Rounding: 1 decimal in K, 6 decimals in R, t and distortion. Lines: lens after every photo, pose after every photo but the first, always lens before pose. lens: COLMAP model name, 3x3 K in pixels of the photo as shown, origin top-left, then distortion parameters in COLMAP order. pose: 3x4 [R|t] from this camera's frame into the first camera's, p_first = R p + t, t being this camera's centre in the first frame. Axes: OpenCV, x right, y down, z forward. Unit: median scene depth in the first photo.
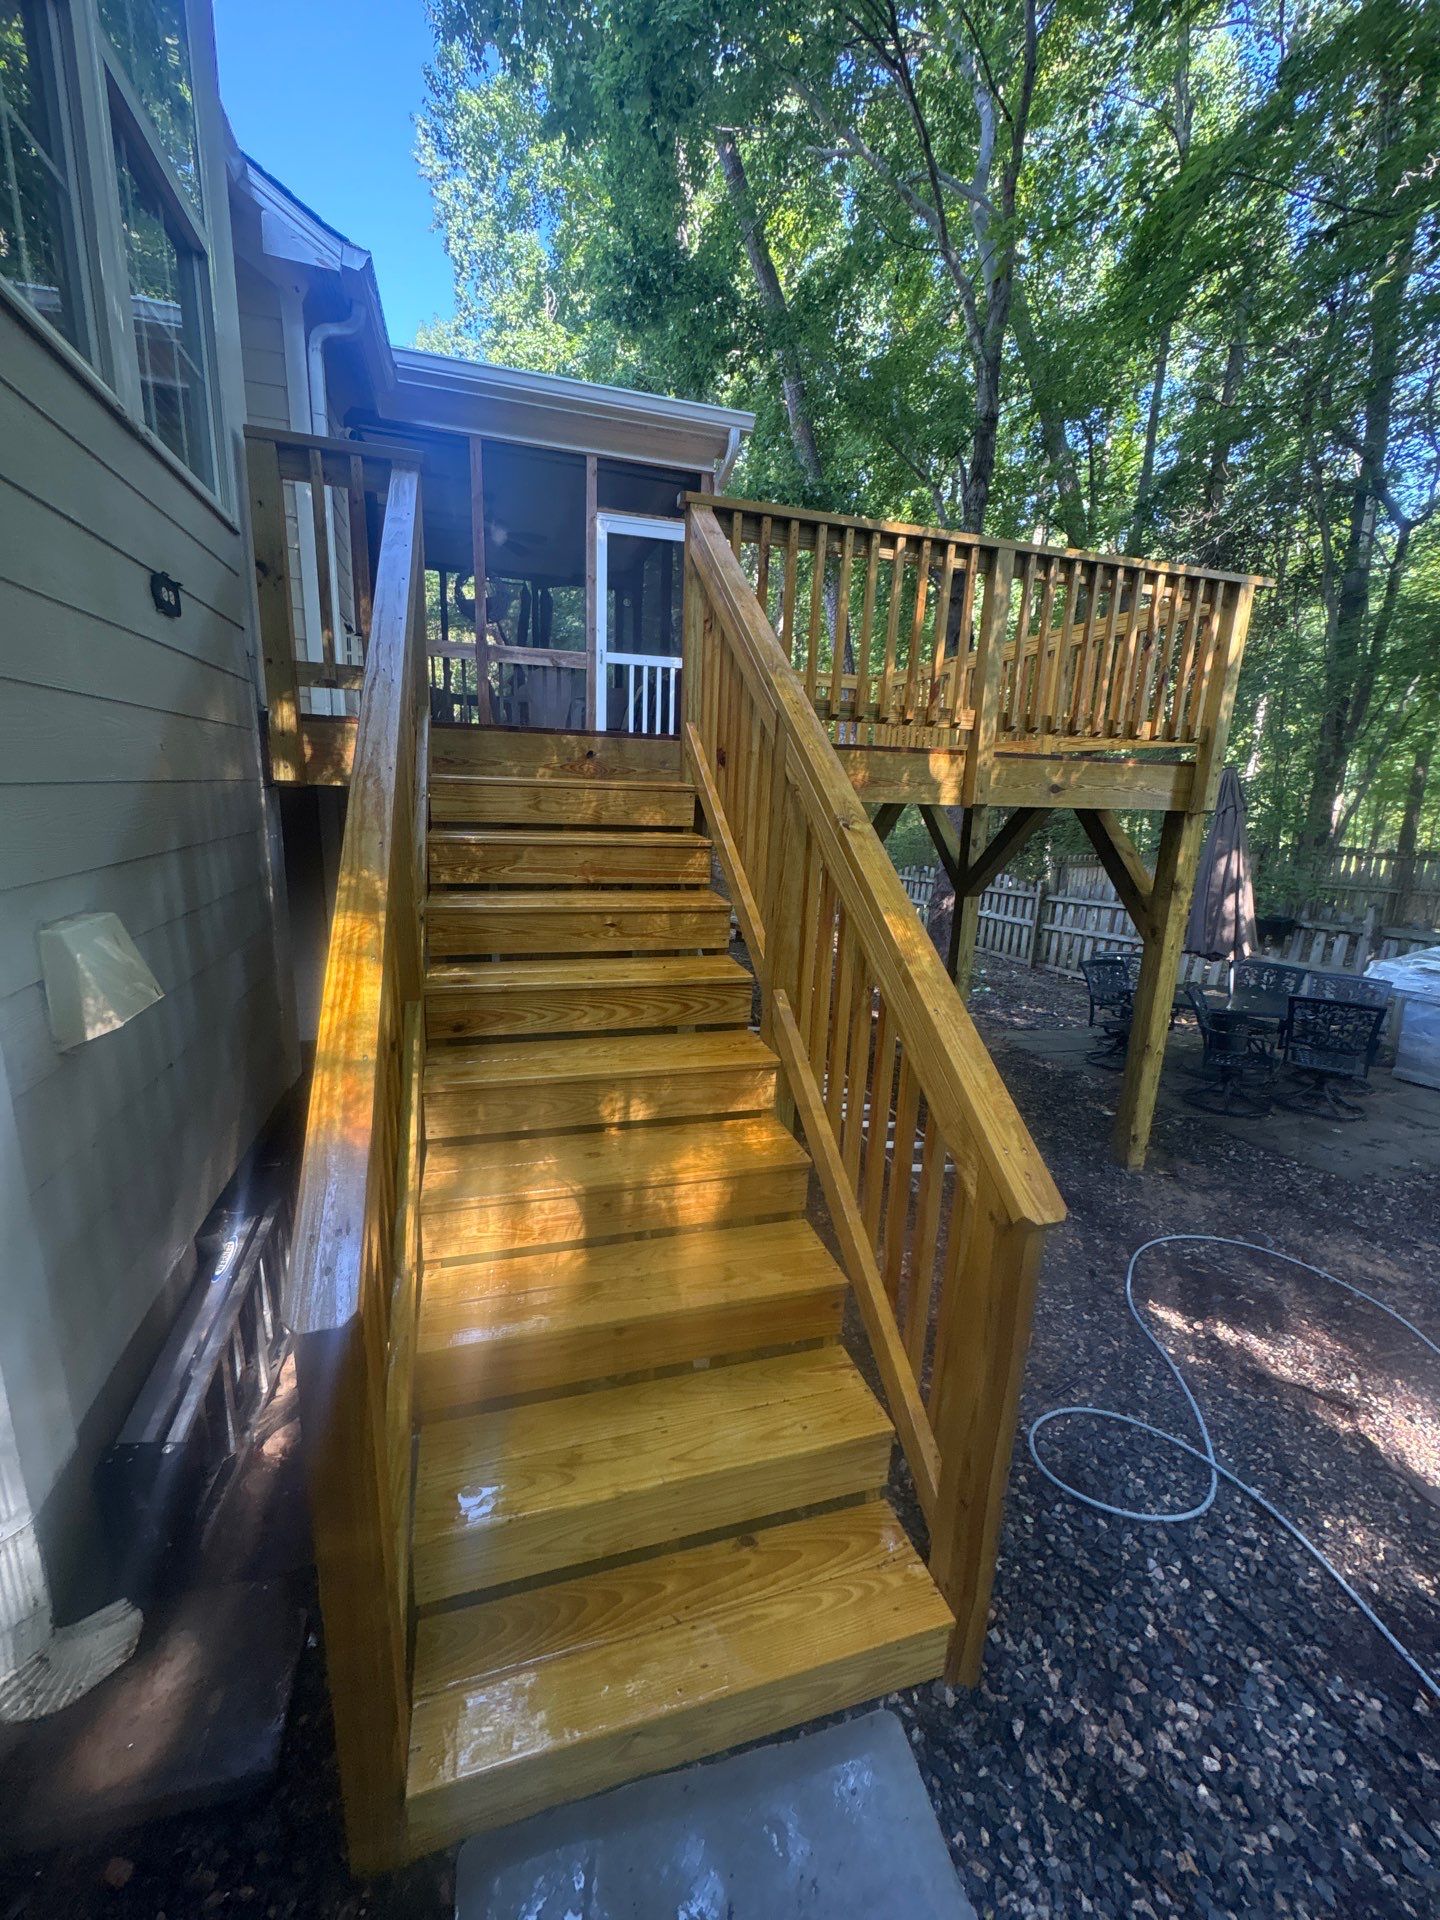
lens RADIAL K [[775.8, 0, 723.2], [0, 775.8, 955.2], [0, 0, 1]] dist [-0.000295, -0.000509]
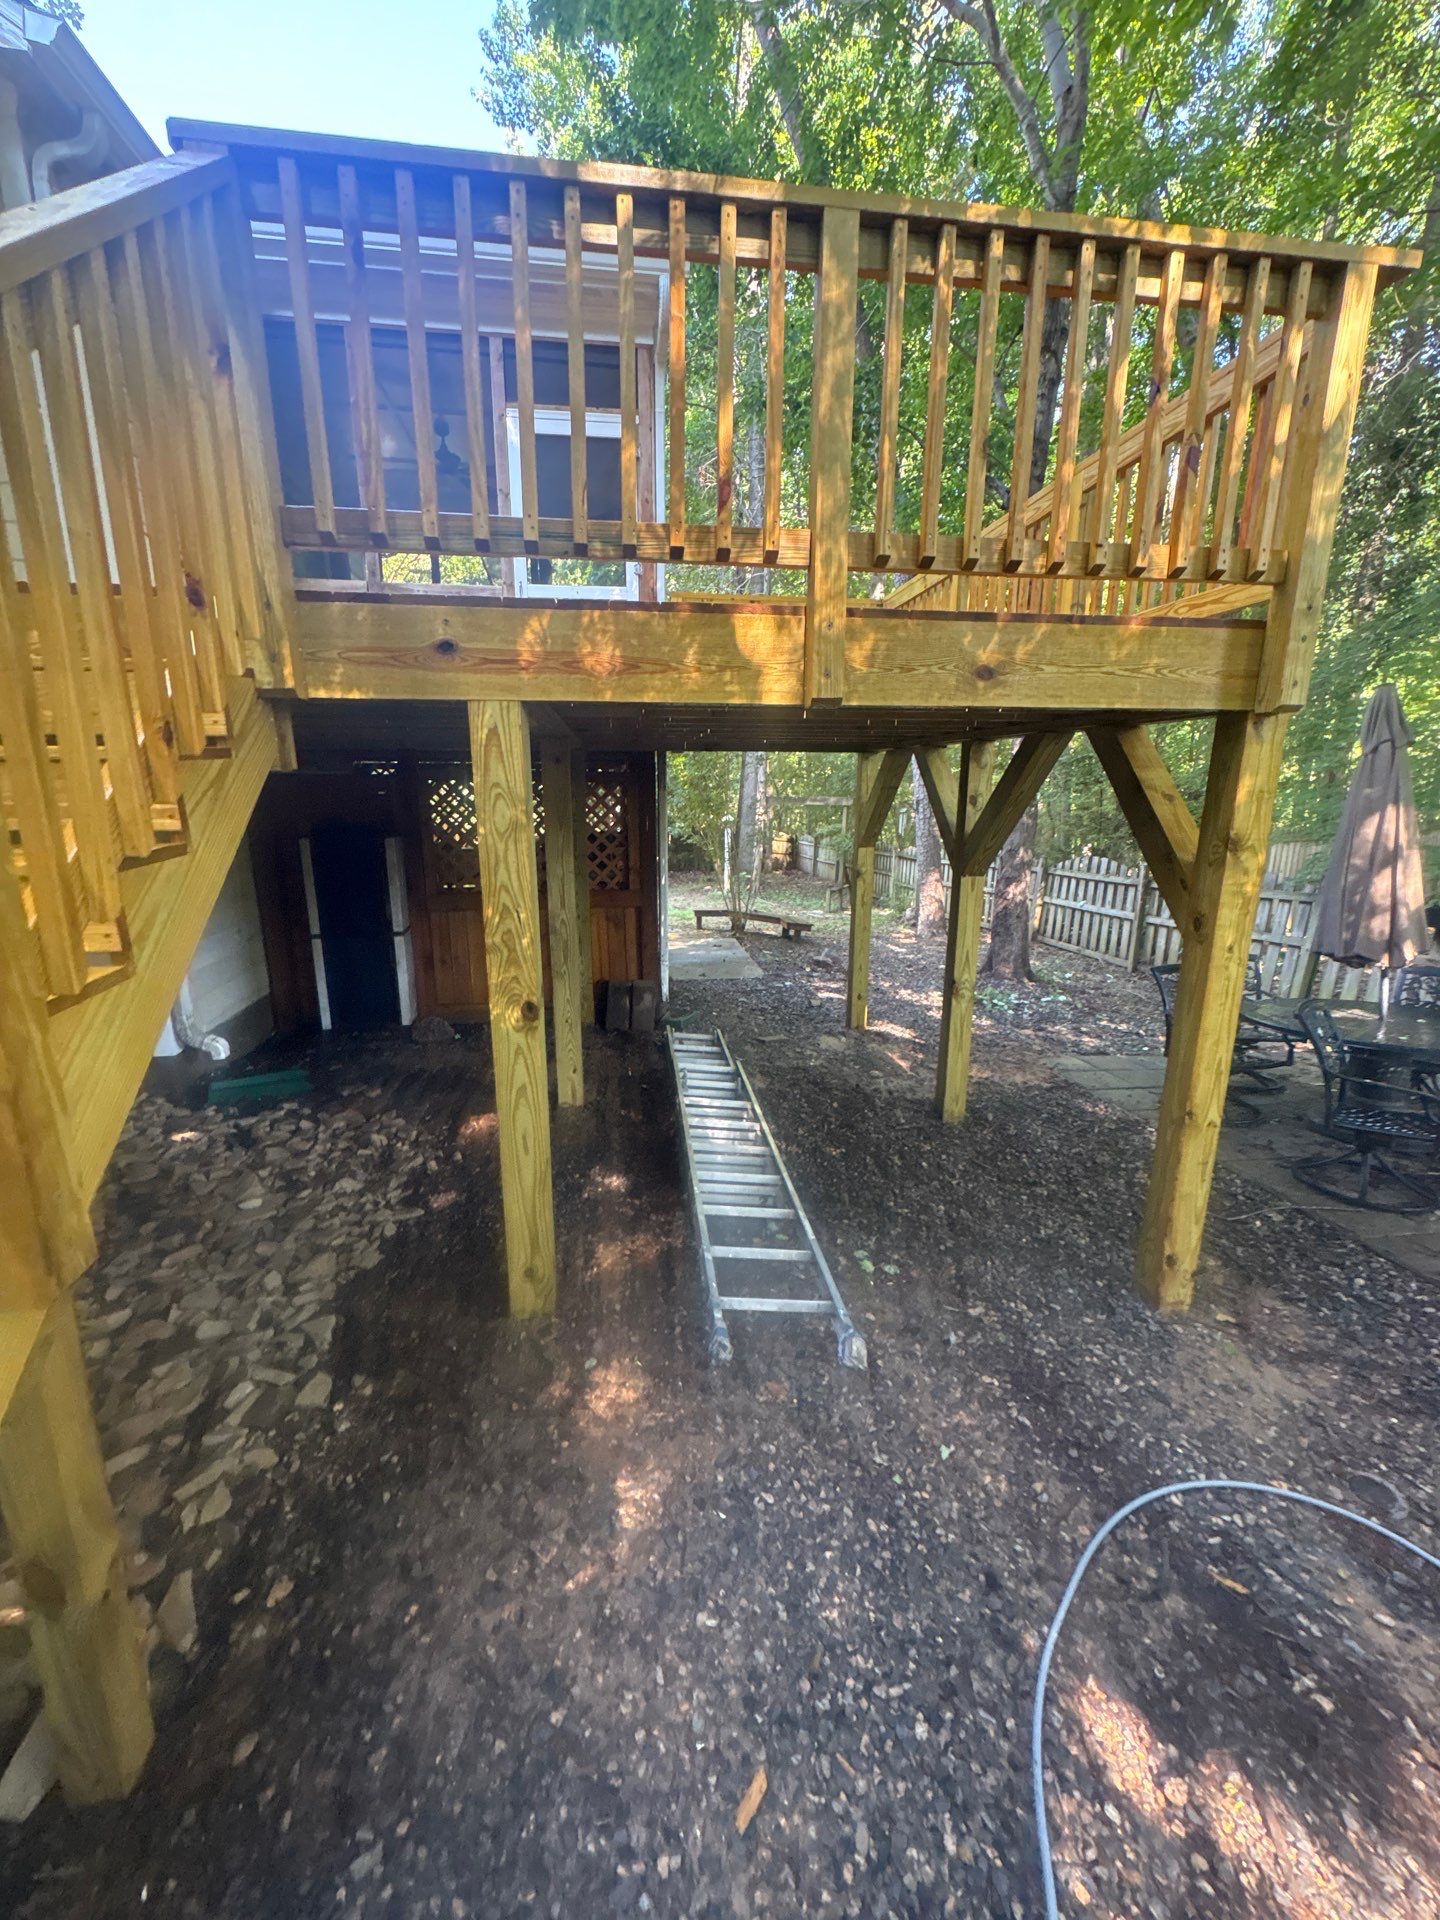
lens RADIAL K [[775.8, 0, 721.8], [0, 775.8, 955.4], [0, 0, 1]] dist [-0.000295, -0.000509]
pose [[0.986643, 0.004655, -0.162833, 0.287194], [-0.003890, 0.999980, 0.005019, -0.006662], [0.162853, -0.004318, 0.986641, 0.349007]]
